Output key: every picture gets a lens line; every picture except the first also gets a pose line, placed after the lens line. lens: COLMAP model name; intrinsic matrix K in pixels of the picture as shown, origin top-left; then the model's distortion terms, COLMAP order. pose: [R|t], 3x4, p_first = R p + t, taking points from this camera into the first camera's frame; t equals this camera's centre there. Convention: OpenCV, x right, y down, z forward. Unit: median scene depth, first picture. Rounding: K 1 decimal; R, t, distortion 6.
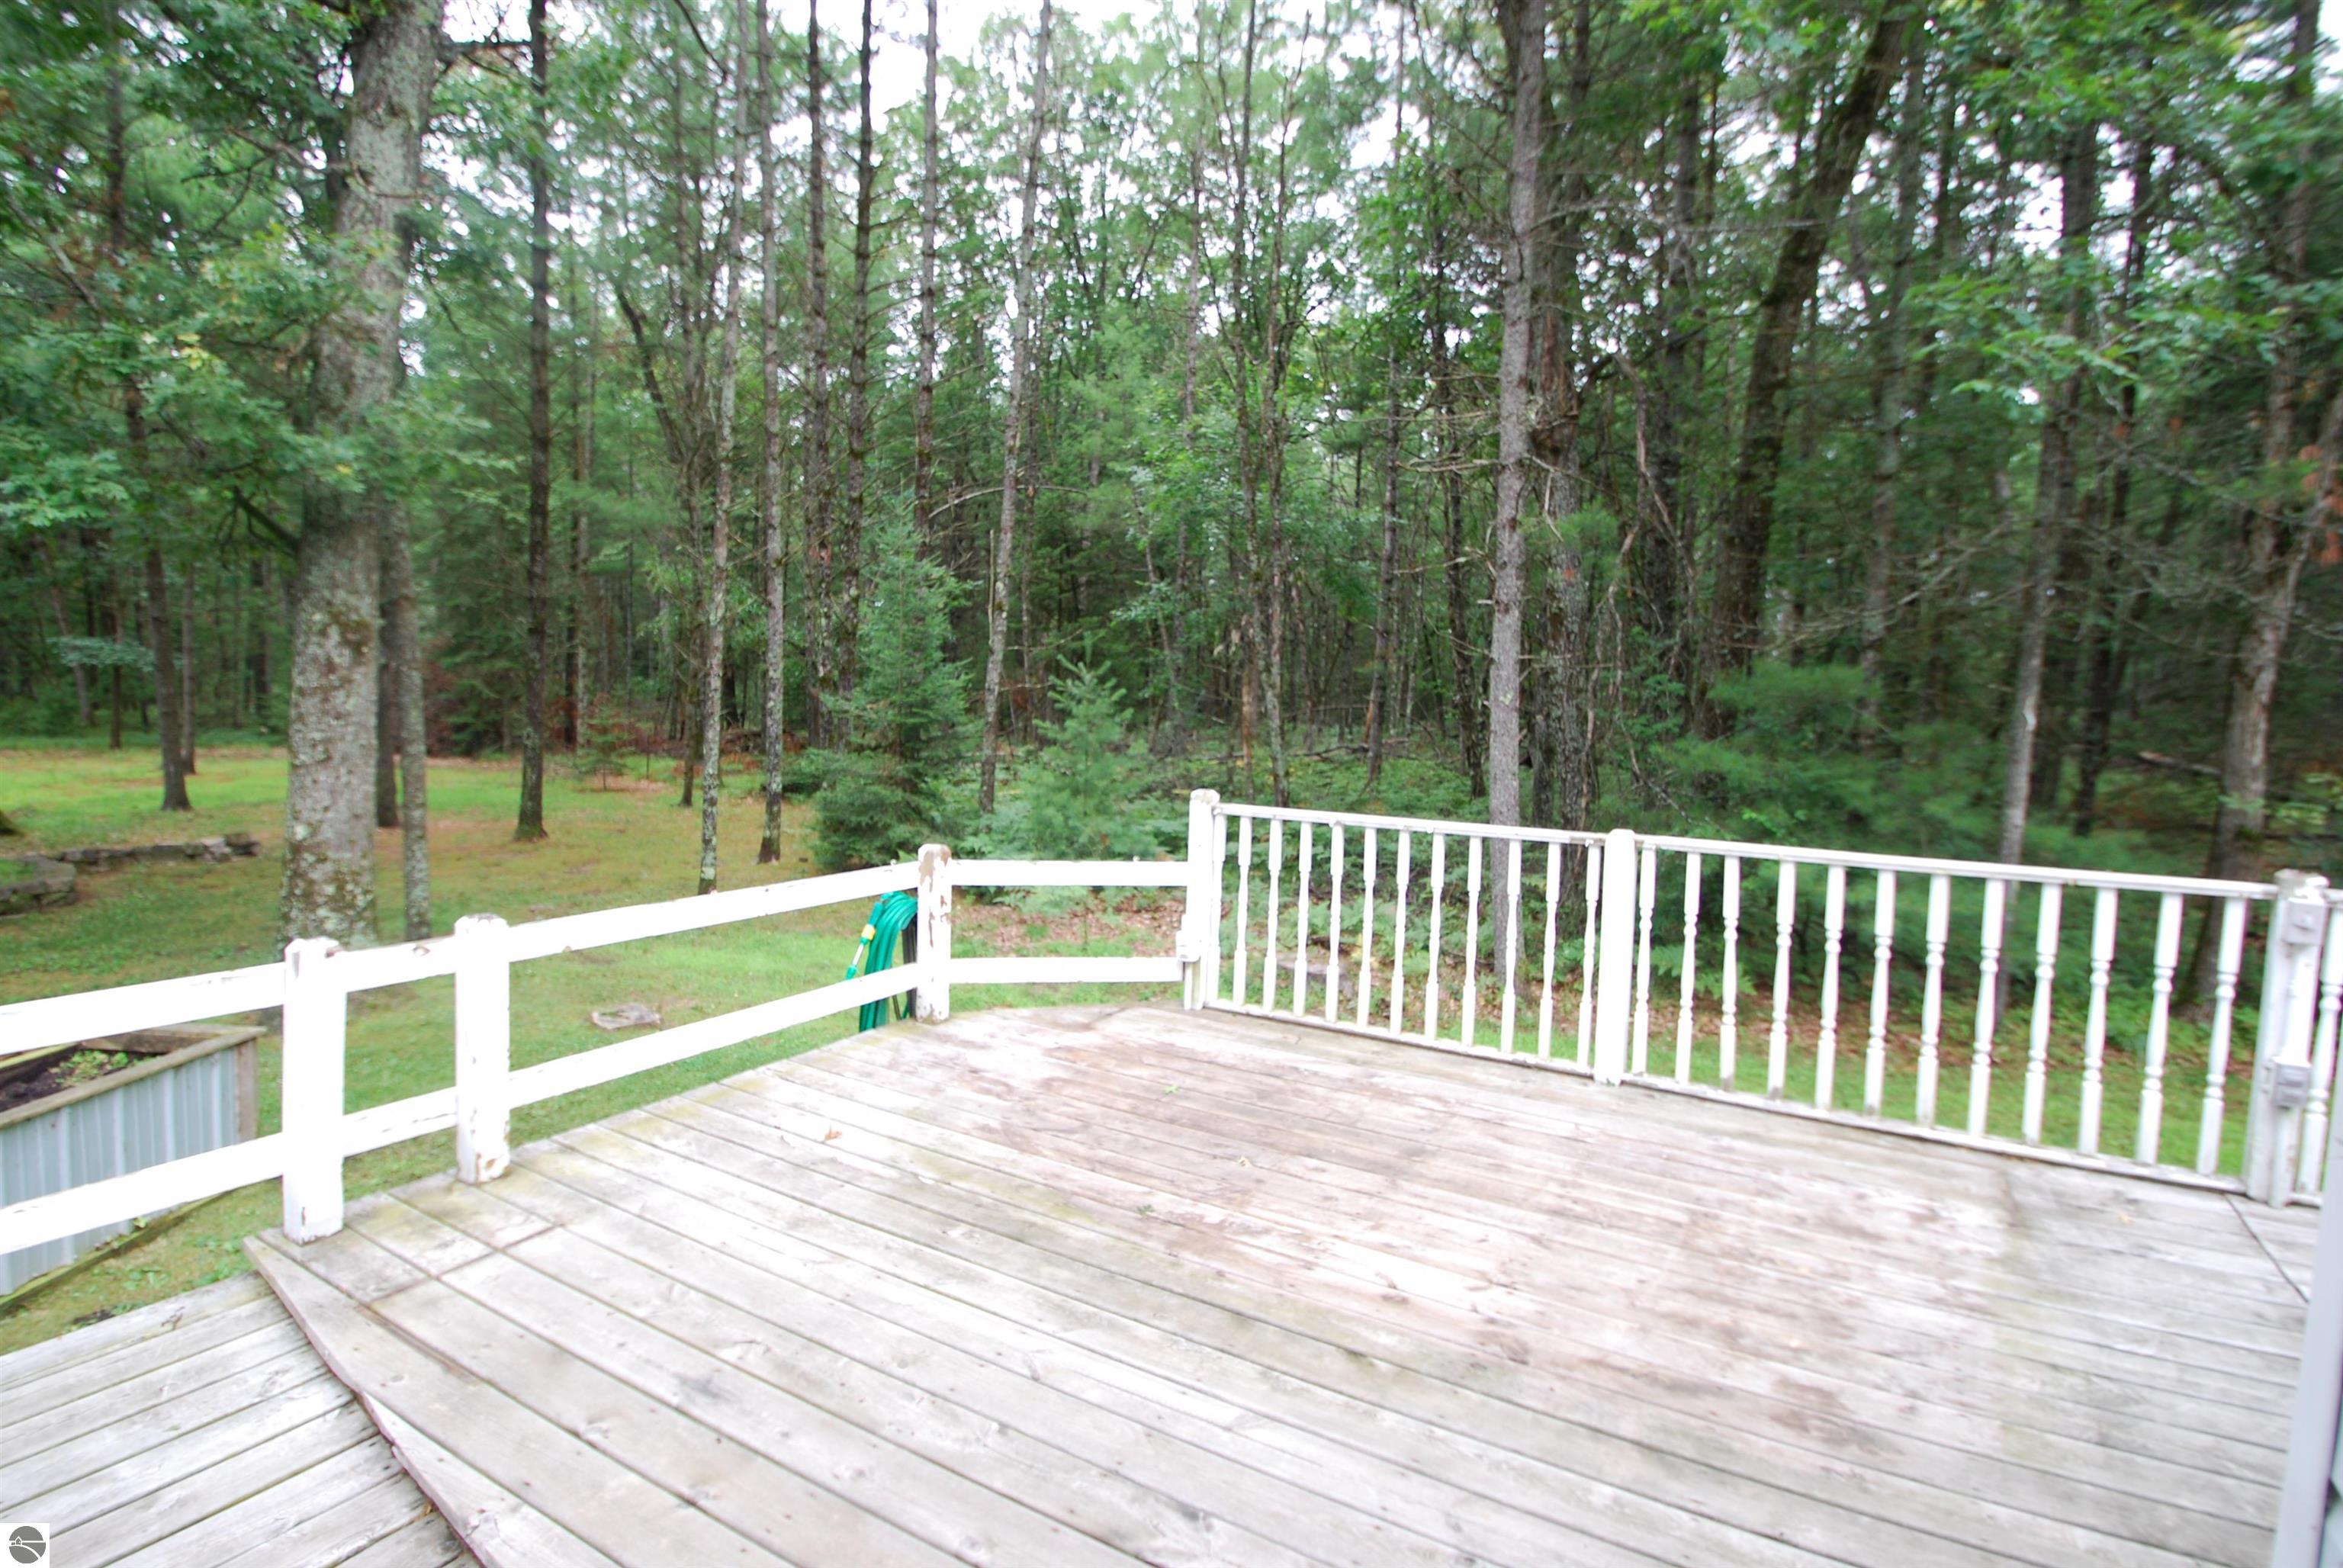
lens RADIAL K [[1151.9, 0, 1170.8], [0, 1151.9, 779.9], [0, 0, 1]] dist [-0.004119, -0.013445]
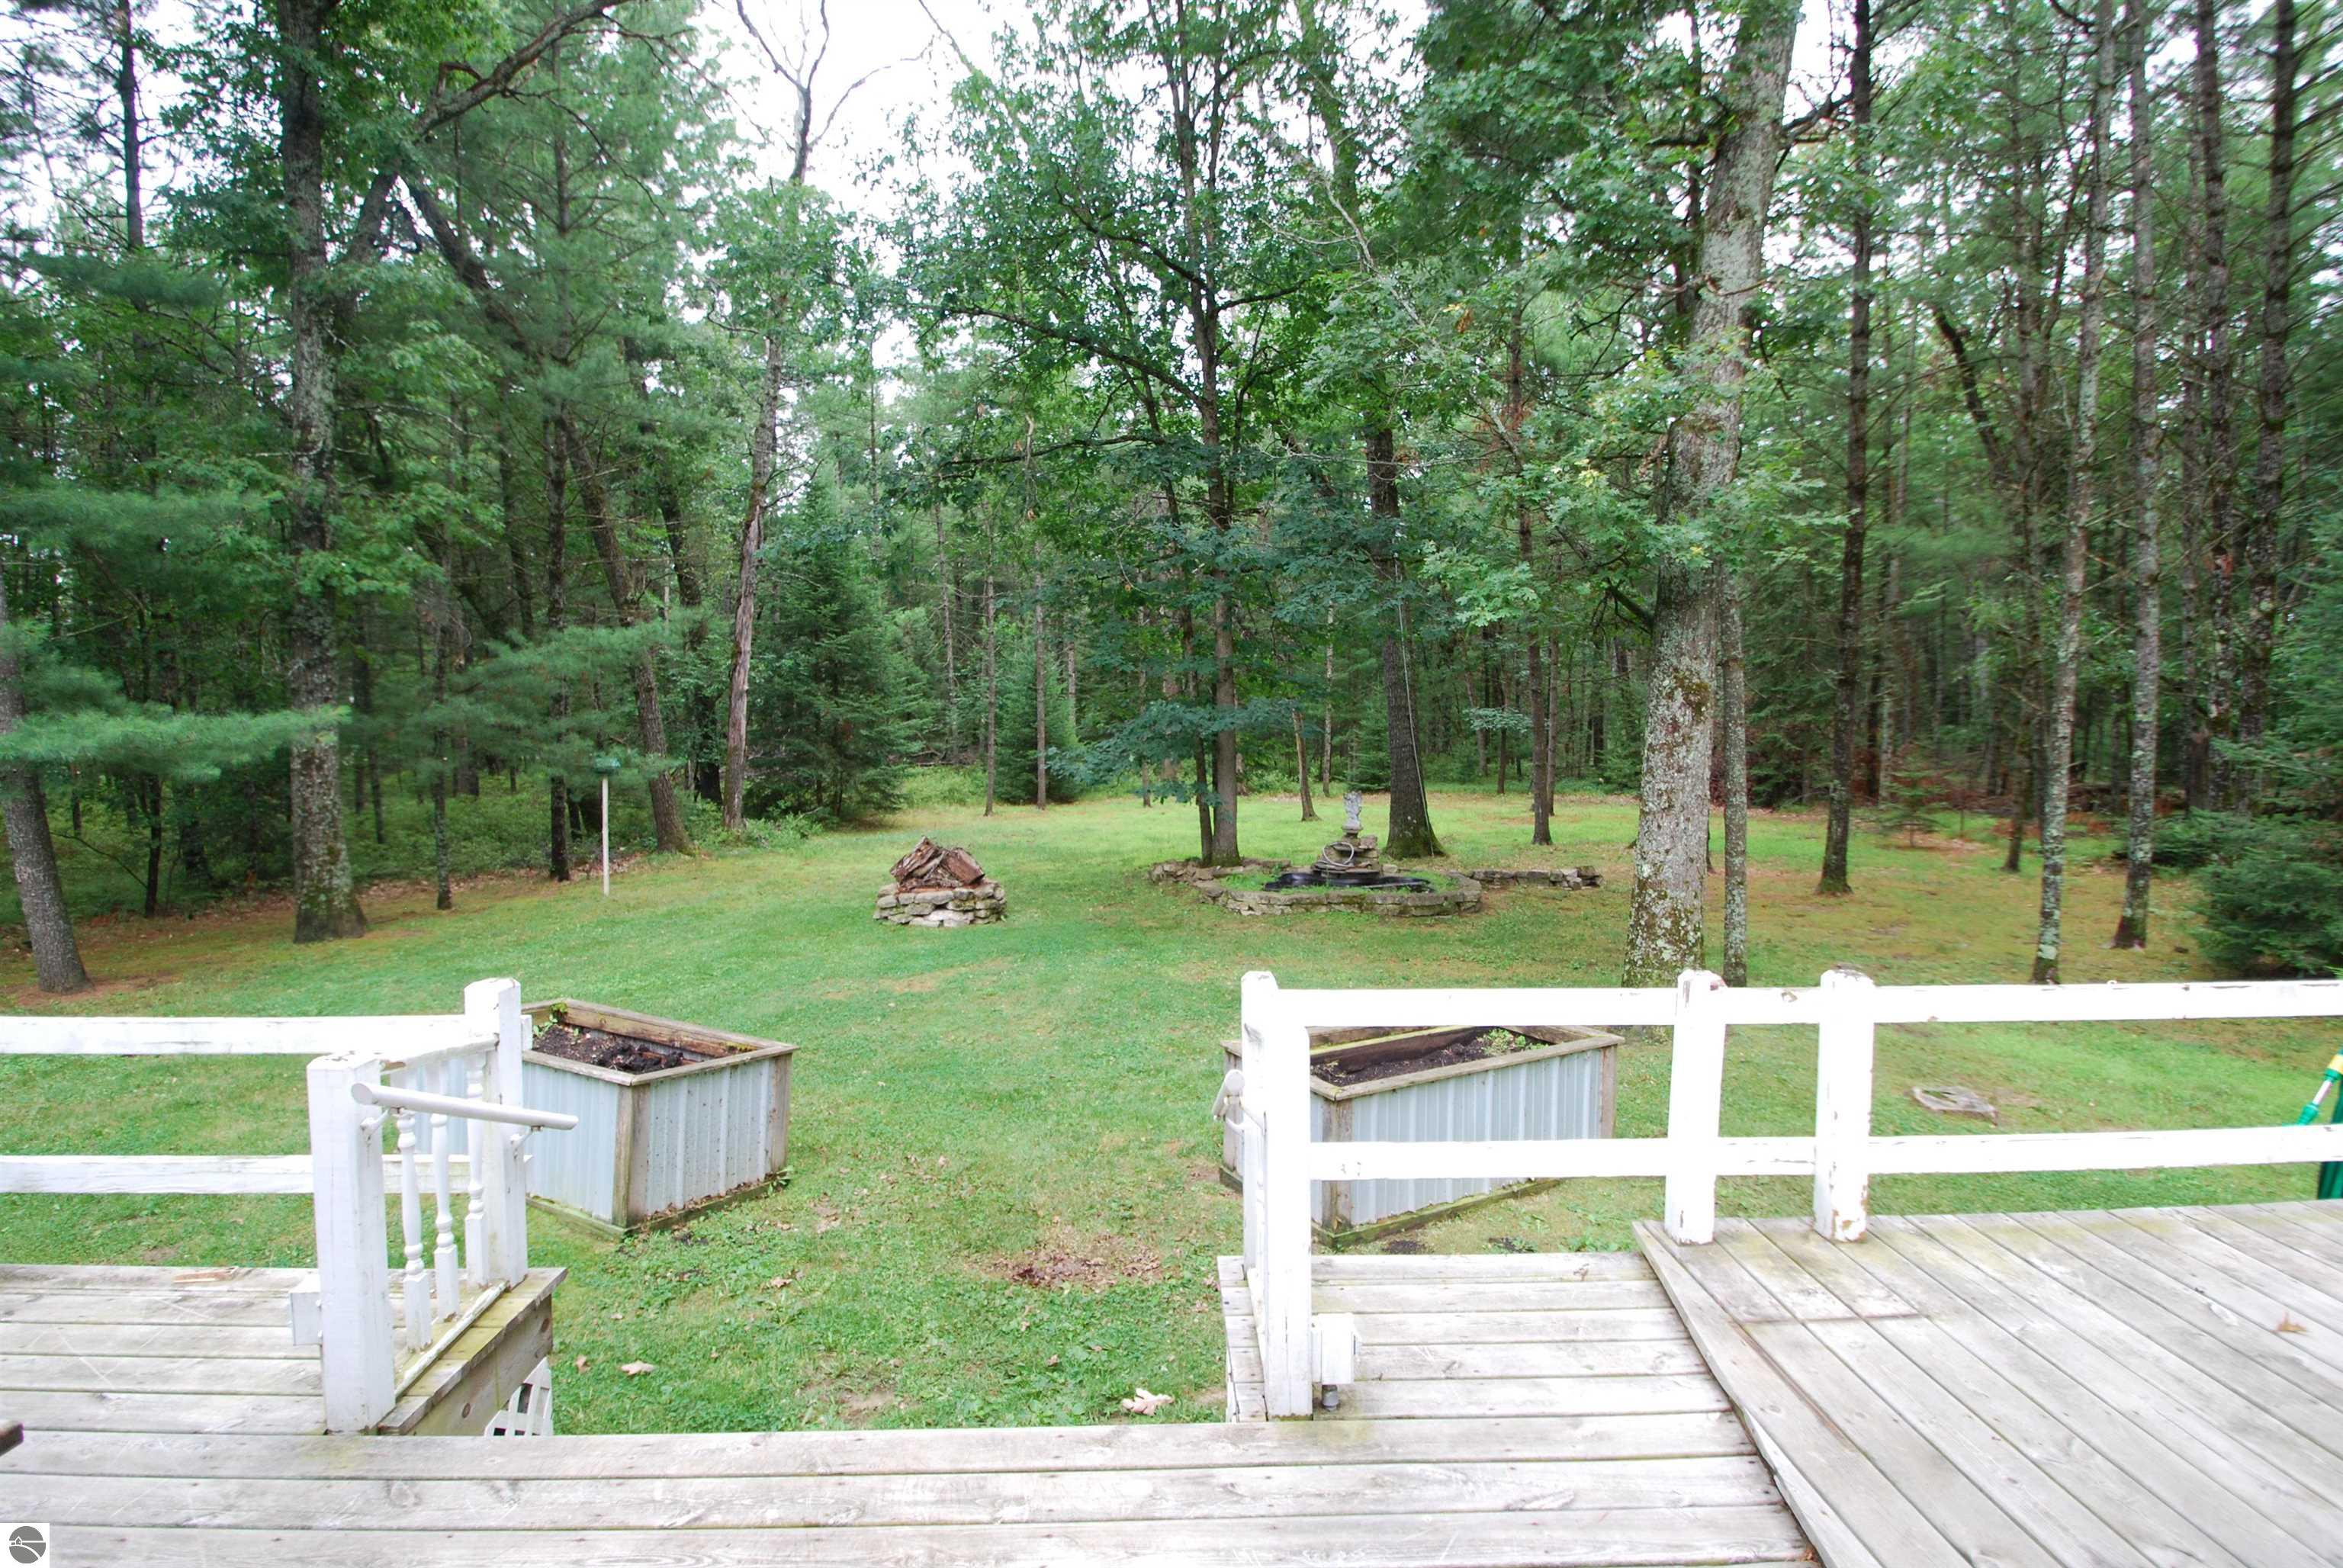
lens RADIAL K [[1157.0, 0, 1169.8], [0, 1157.0, 779.8], [0, 0, 1]] dist [0.000226, -0.013784]
pose [[0.521992, 0.006952, -0.852922, -0.018003], [-0.045483, 0.998771, -0.019695, -0.000541], [0.851737, 0.049073, 0.521667, -0.011295]]
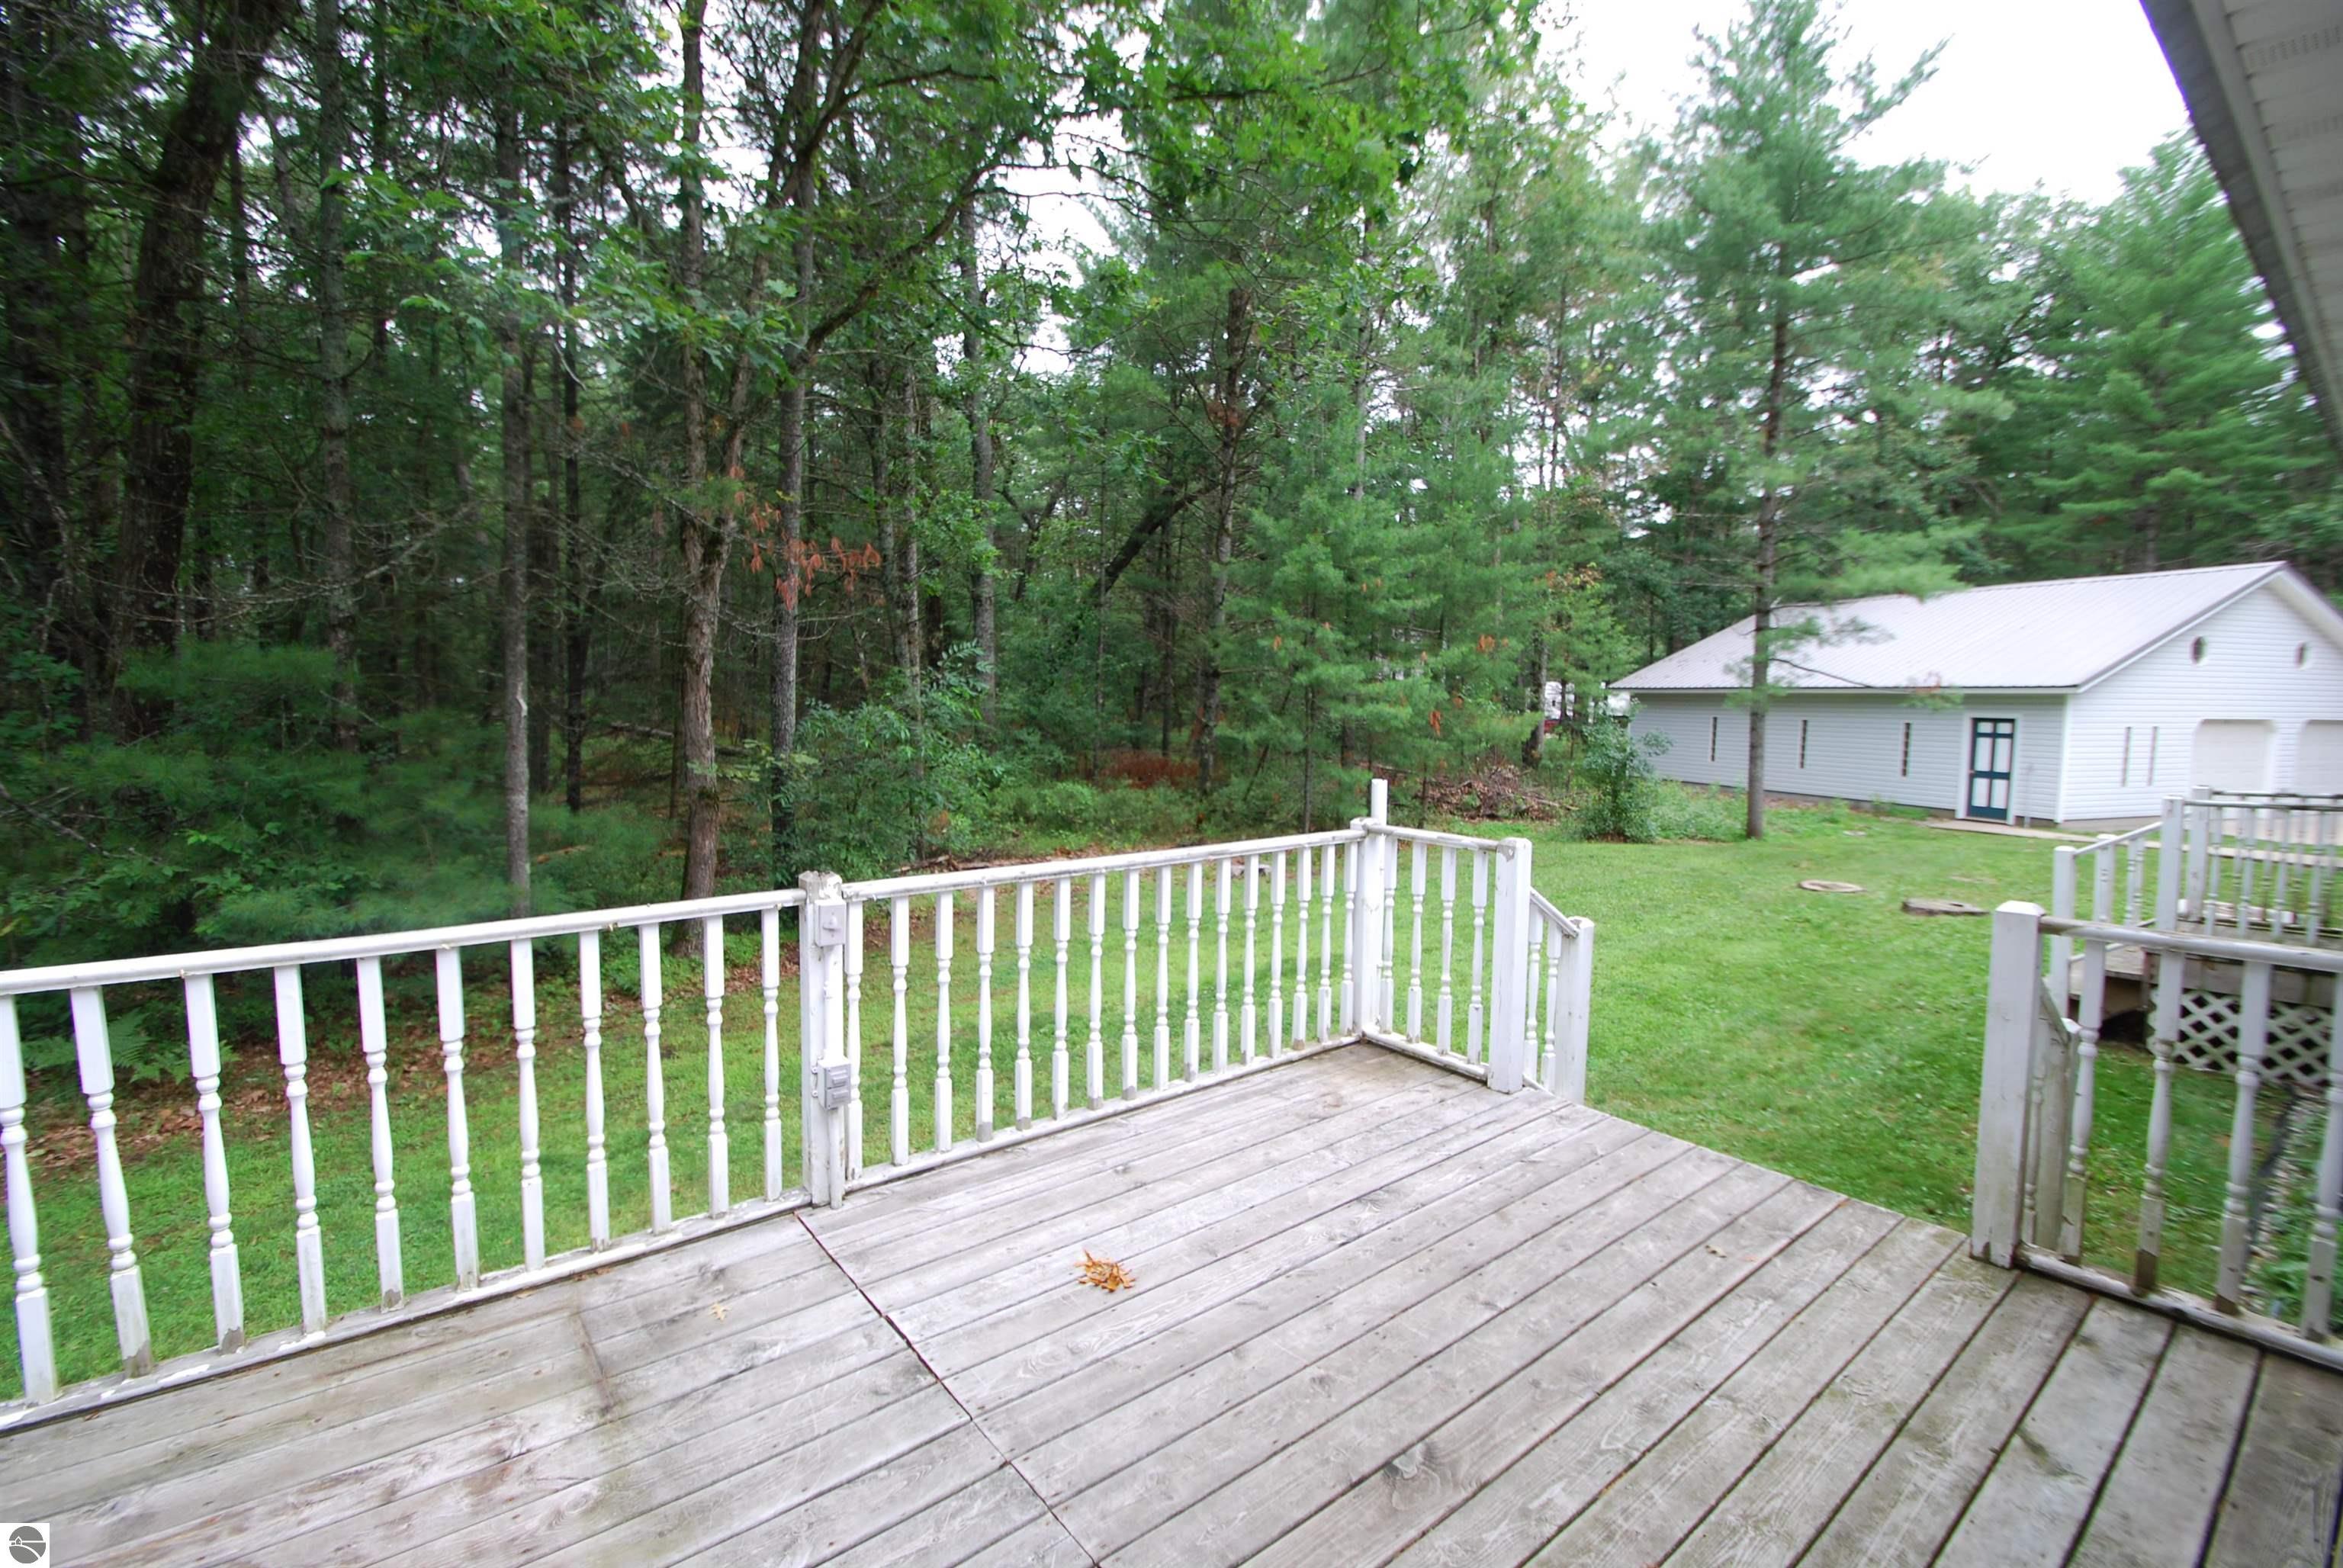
lens RADIAL K [[1024.5, 0, 1173.7], [0, 1024.5, 781.8], [0, 0, 1]] dist [0.008007, -0.014992]
pose [[0.349965, -0.099309, 0.931484, 0.094481], [0.067393, 0.994457, 0.080702, -0.017438], [-0.934335, 0.034533, 0.354718, 0.133026]]
